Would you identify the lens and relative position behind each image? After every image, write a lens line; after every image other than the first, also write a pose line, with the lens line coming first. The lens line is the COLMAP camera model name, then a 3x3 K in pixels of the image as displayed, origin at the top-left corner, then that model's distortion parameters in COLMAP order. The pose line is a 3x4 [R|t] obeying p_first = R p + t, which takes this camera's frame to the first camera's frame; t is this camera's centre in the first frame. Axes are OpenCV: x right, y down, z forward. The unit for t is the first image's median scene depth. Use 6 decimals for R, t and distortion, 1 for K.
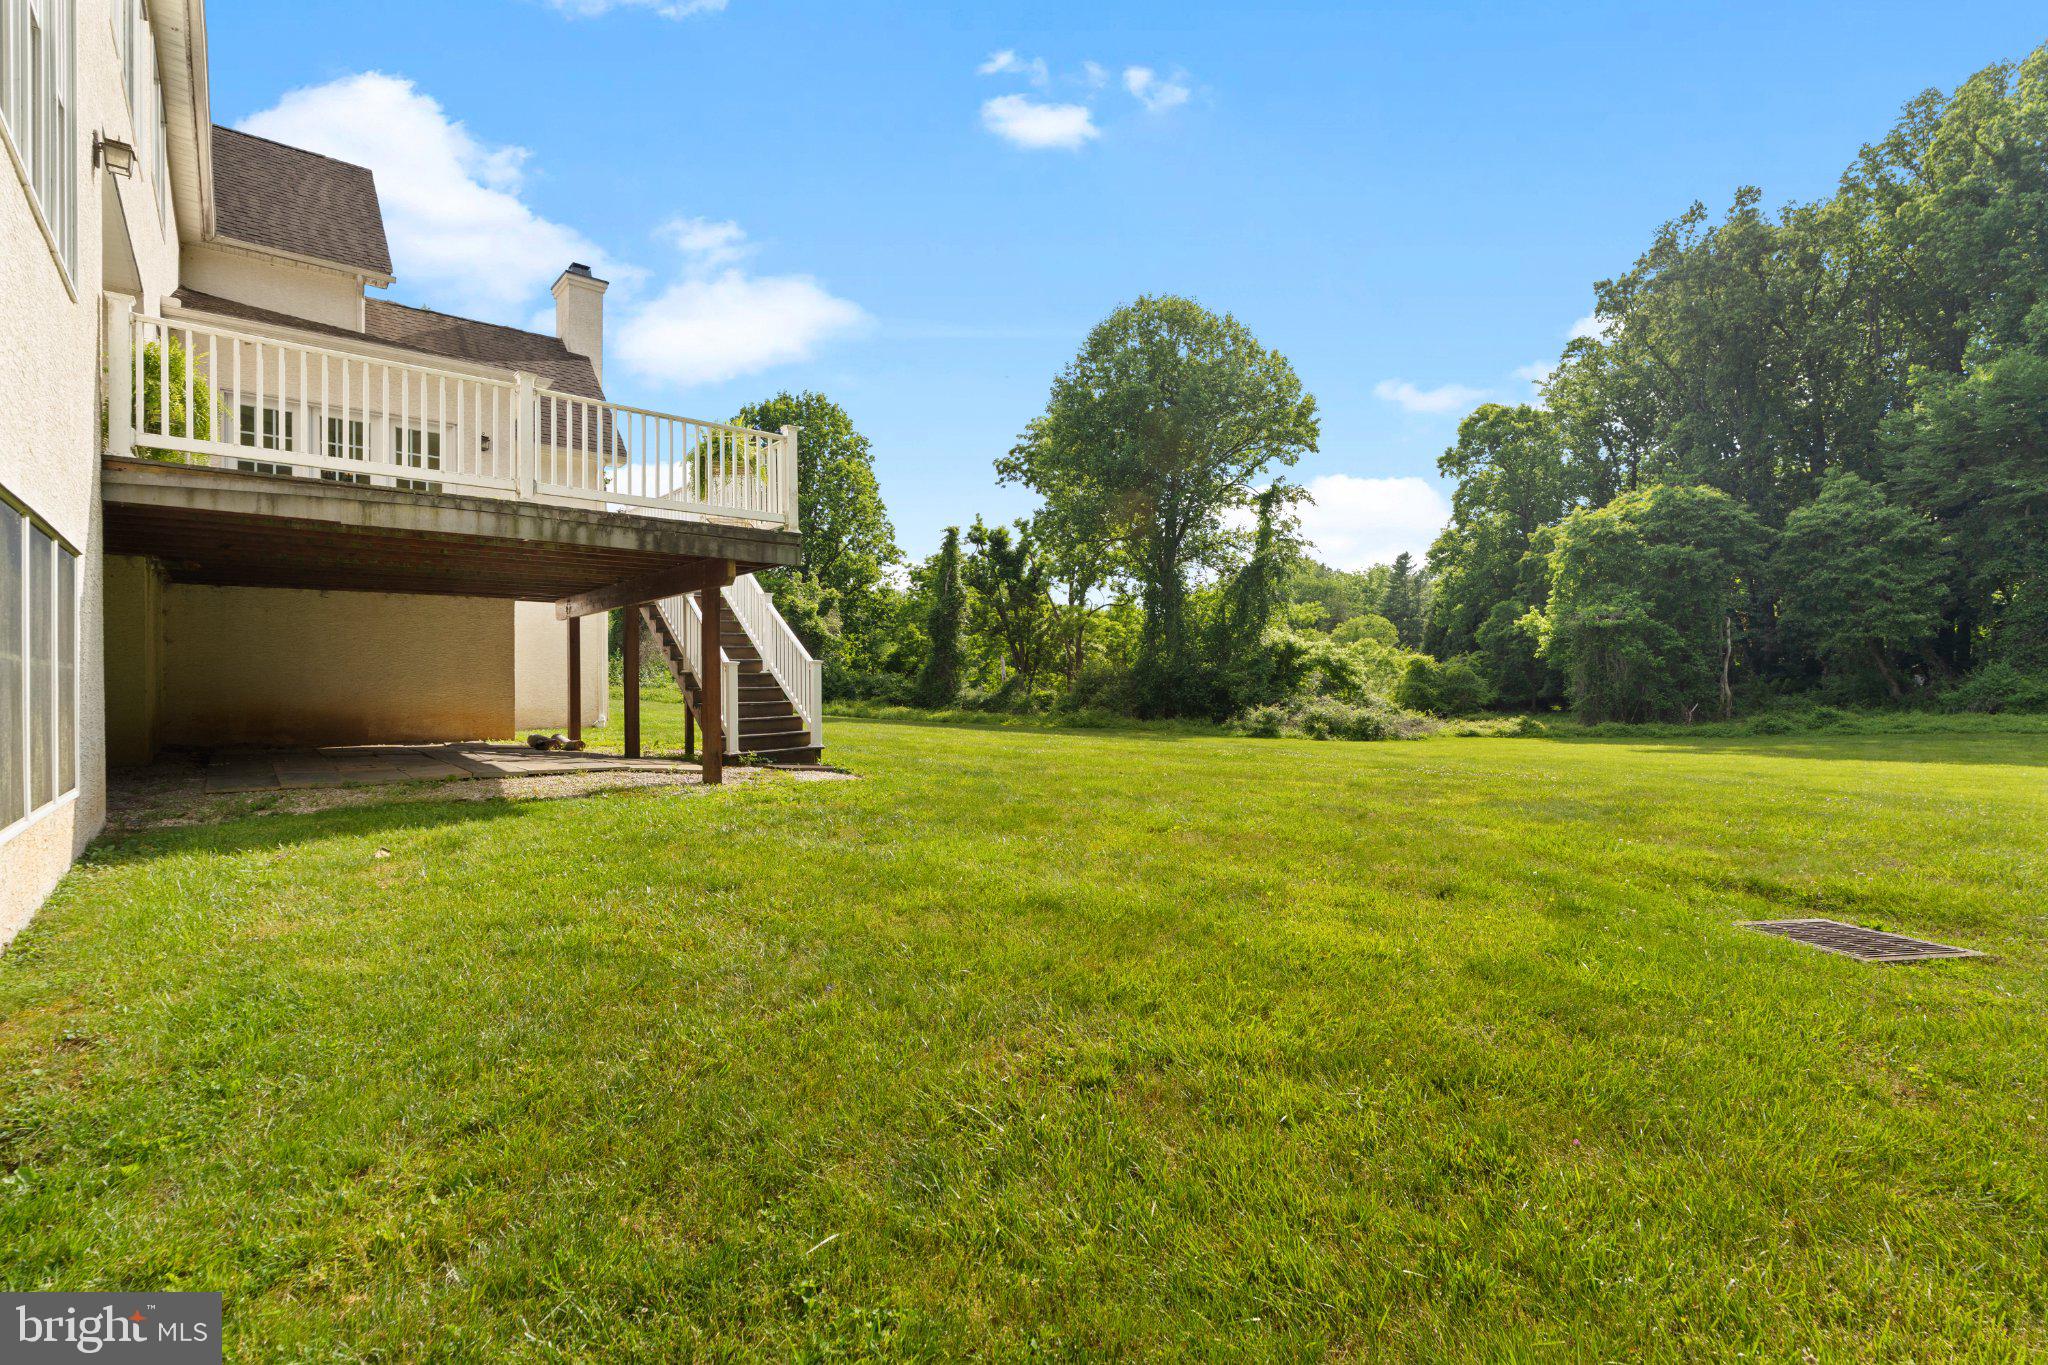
lens RADIAL K [[903.3, 0, 1024.3], [0, 903.3, 700.5], [0, 0, 1]] dist [0.000741, 0.000036]
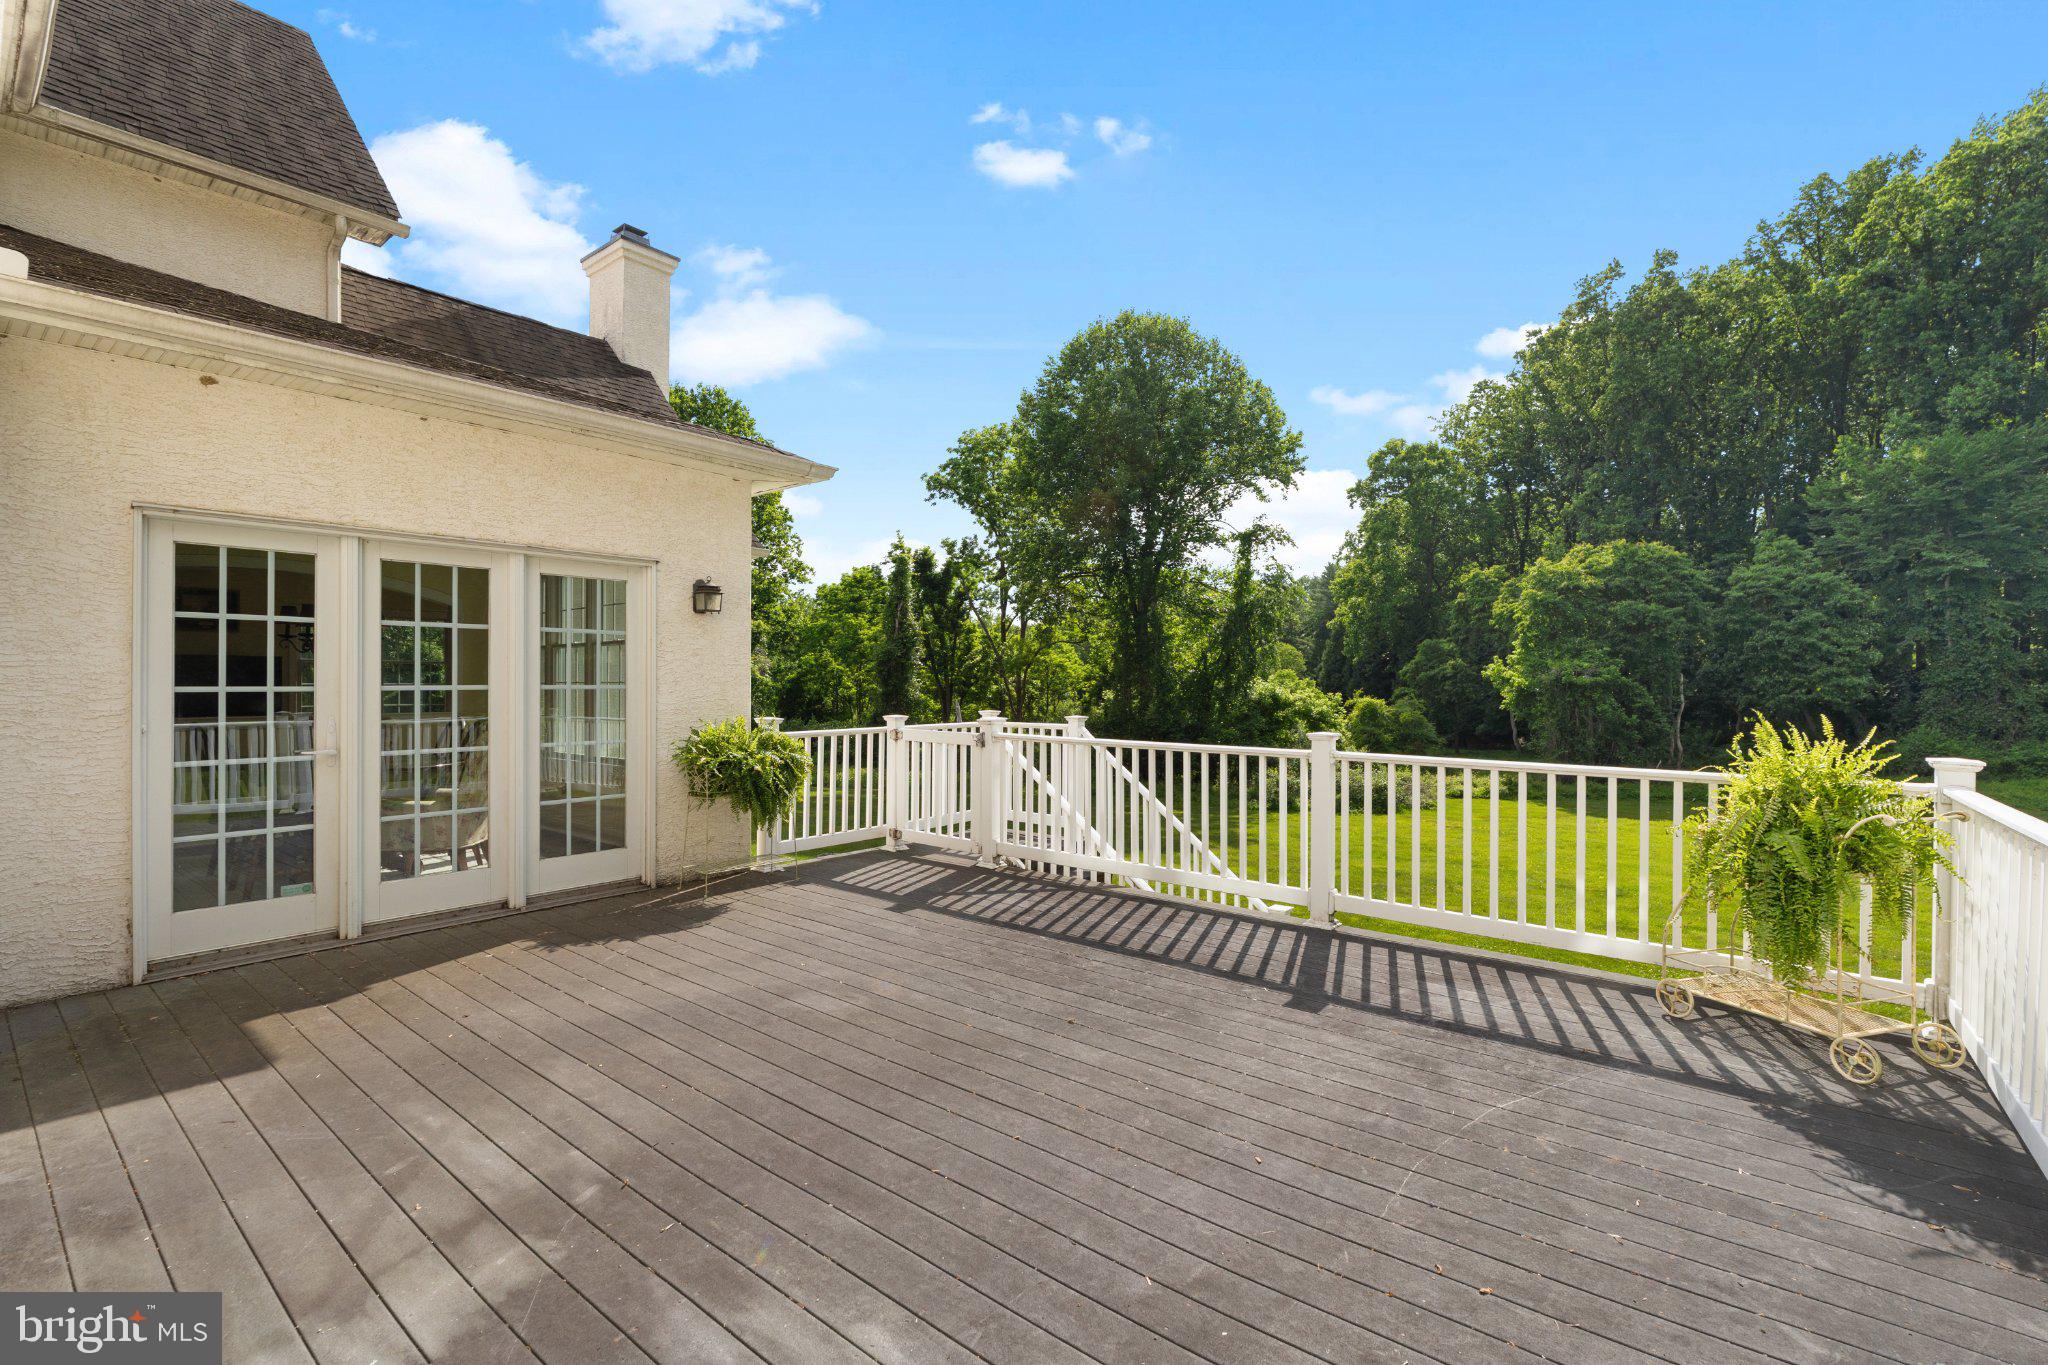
lens RADIAL K [[913.4, 0, 1027.1], [0, 913.4, 704.6], [0, 0, 1]] dist [-0.002469, -0.000143]
pose [[0.986962, 0.009397, 0.160682, -0.108843], [-0.009427, 0.999955, -0.000571, -0.049493], [-0.160680, -0.000951, 0.987006, 0.107269]]
